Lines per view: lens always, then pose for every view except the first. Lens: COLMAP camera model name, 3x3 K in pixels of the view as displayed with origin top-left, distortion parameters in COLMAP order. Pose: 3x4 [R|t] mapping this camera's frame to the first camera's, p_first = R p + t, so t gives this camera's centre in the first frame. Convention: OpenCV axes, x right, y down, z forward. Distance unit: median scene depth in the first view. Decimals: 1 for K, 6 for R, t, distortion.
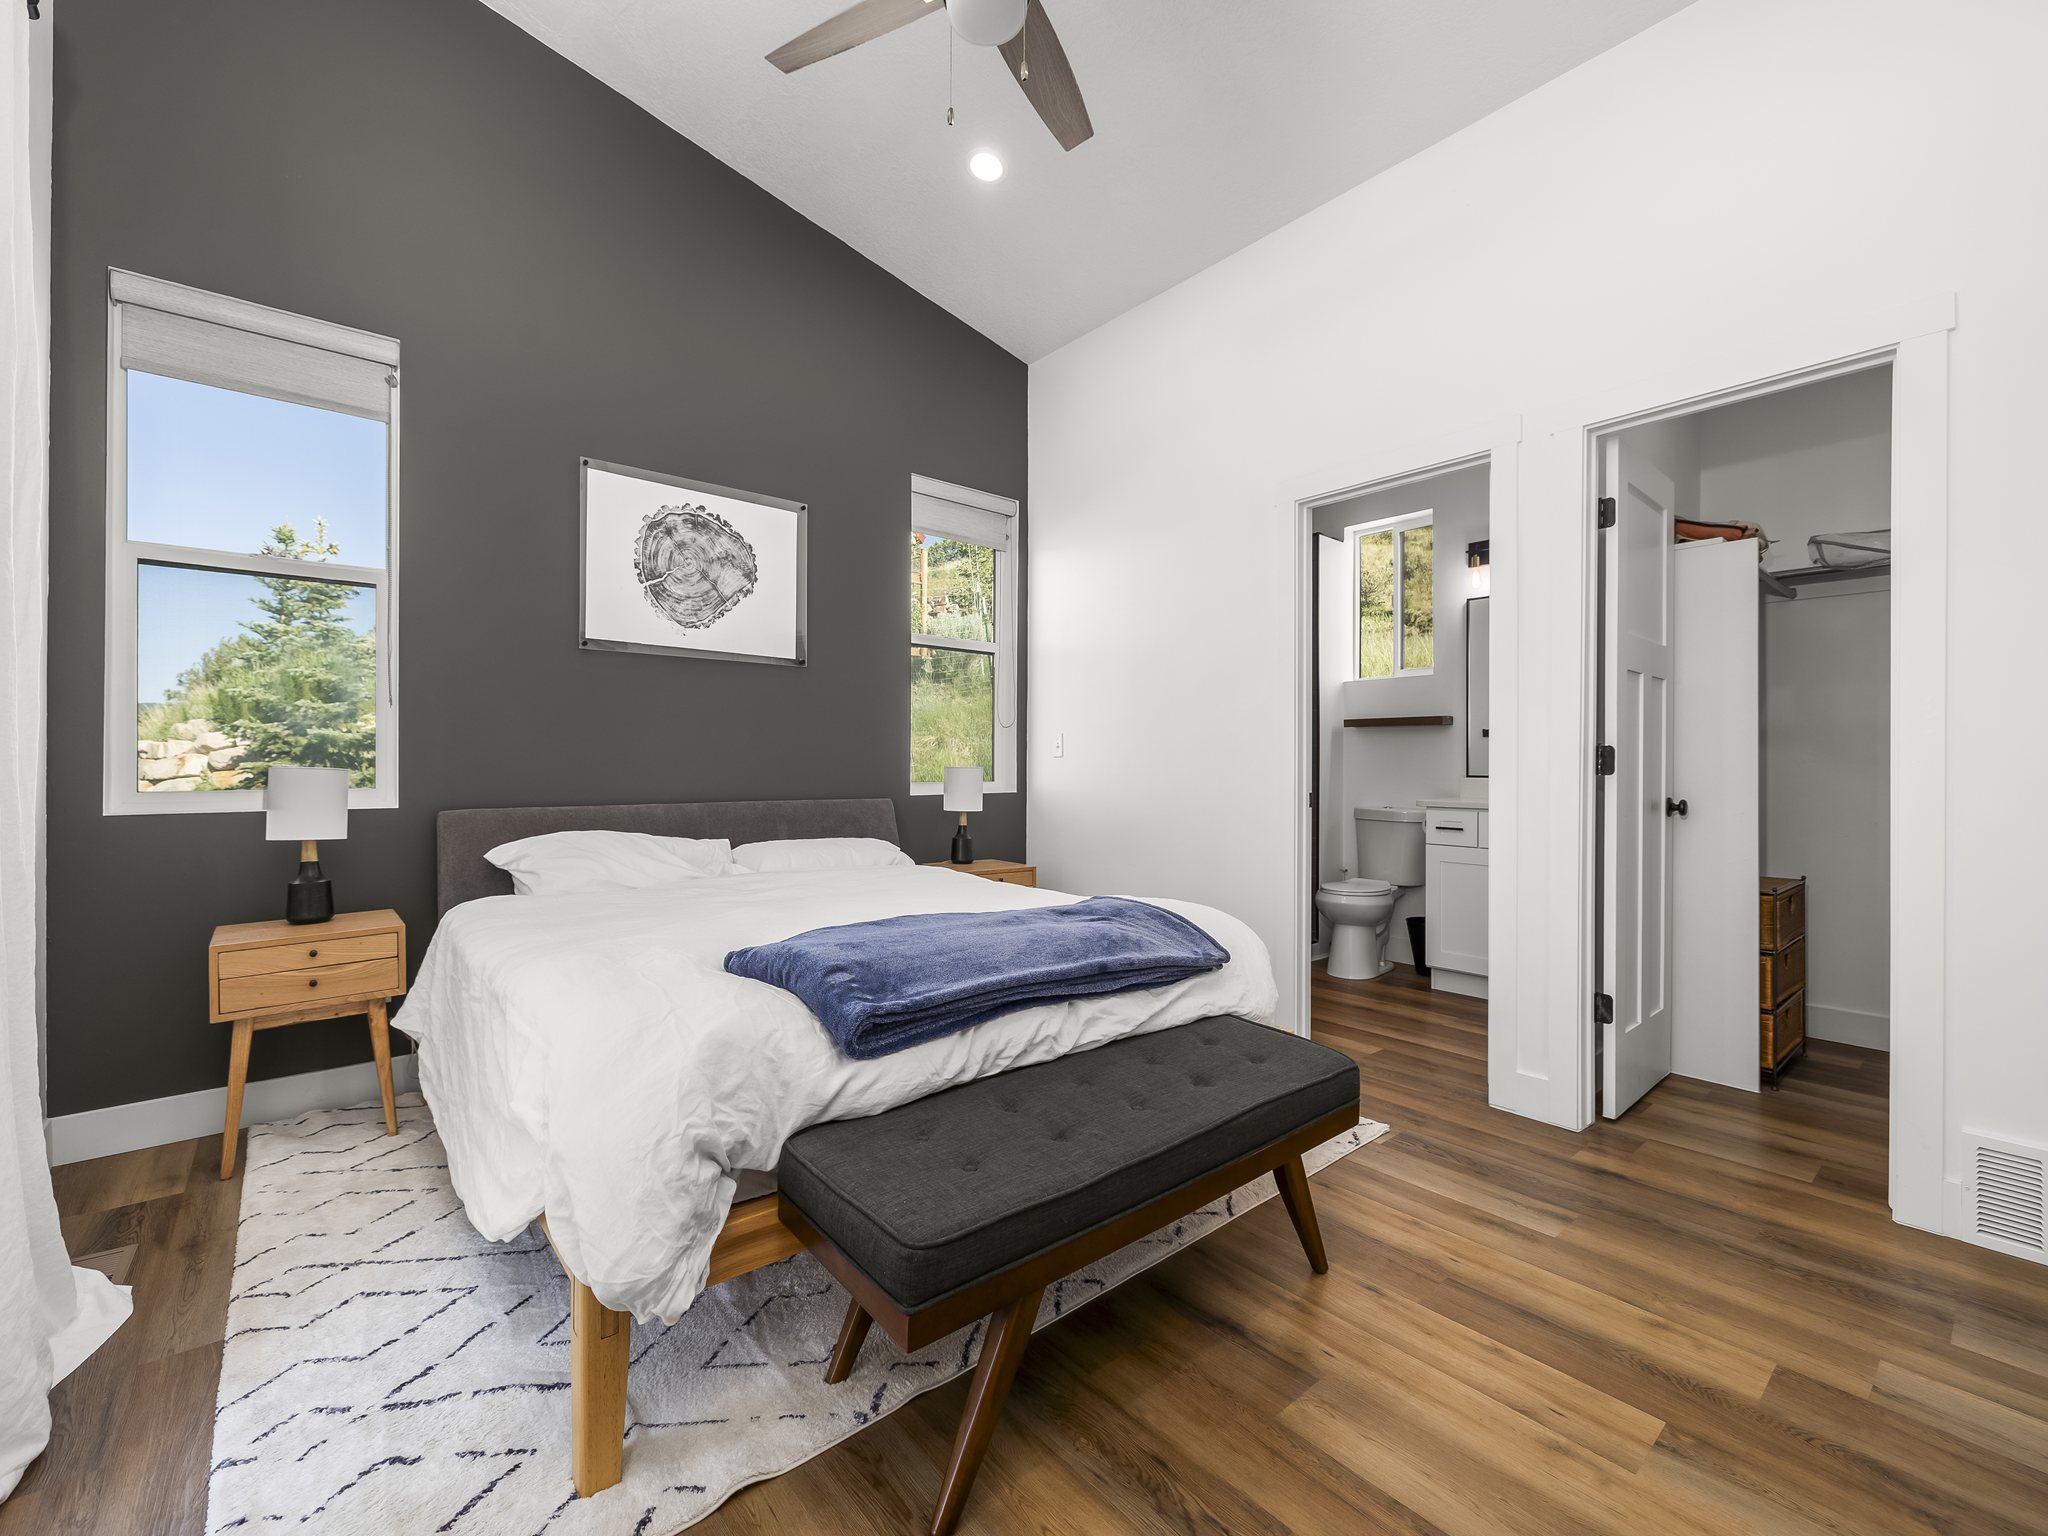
lens RADIAL K [[866.5, 0, 1024.8], [0, 866.5, 754.5], [0, 0, 1]] dist [-0.002987, 0.002065]
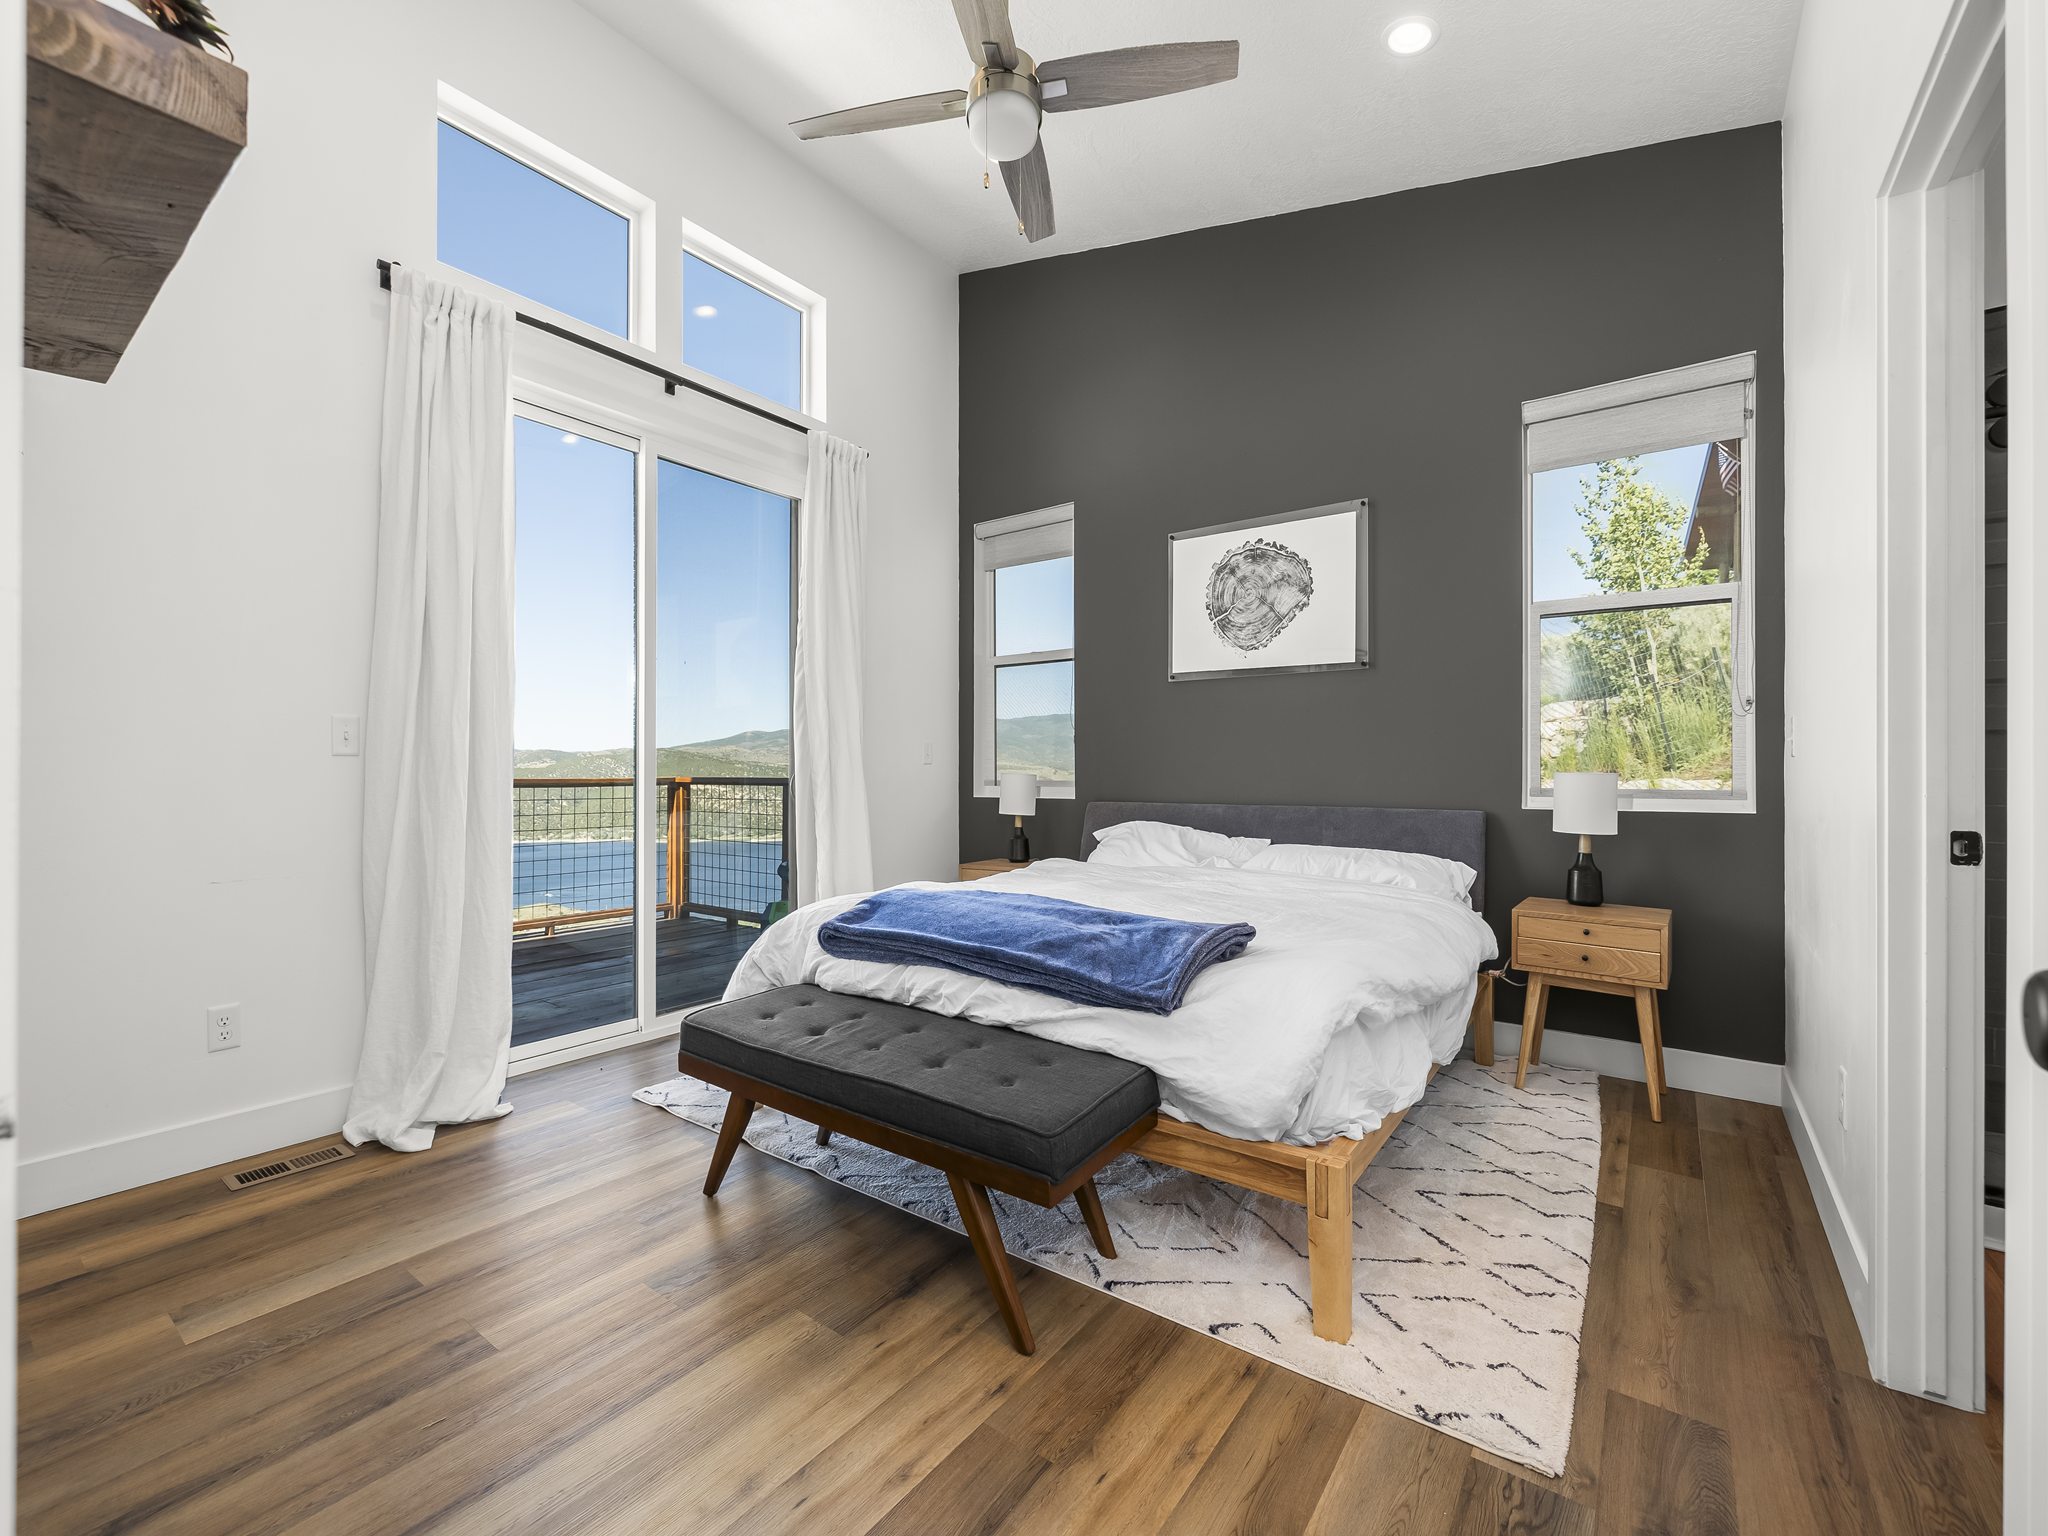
lens RADIAL K [[866.5, 0, 1031.6], [0, 866.5, 789.2], [0, 0, 1]] dist [-0.002987, 0.002065]
pose [[0.220007, 0.028300, -0.975088, 0.671342], [0.015457, 0.999352, 0.032492, -0.004167], [0.975376, -0.022221, 0.219427, 0.462619]]
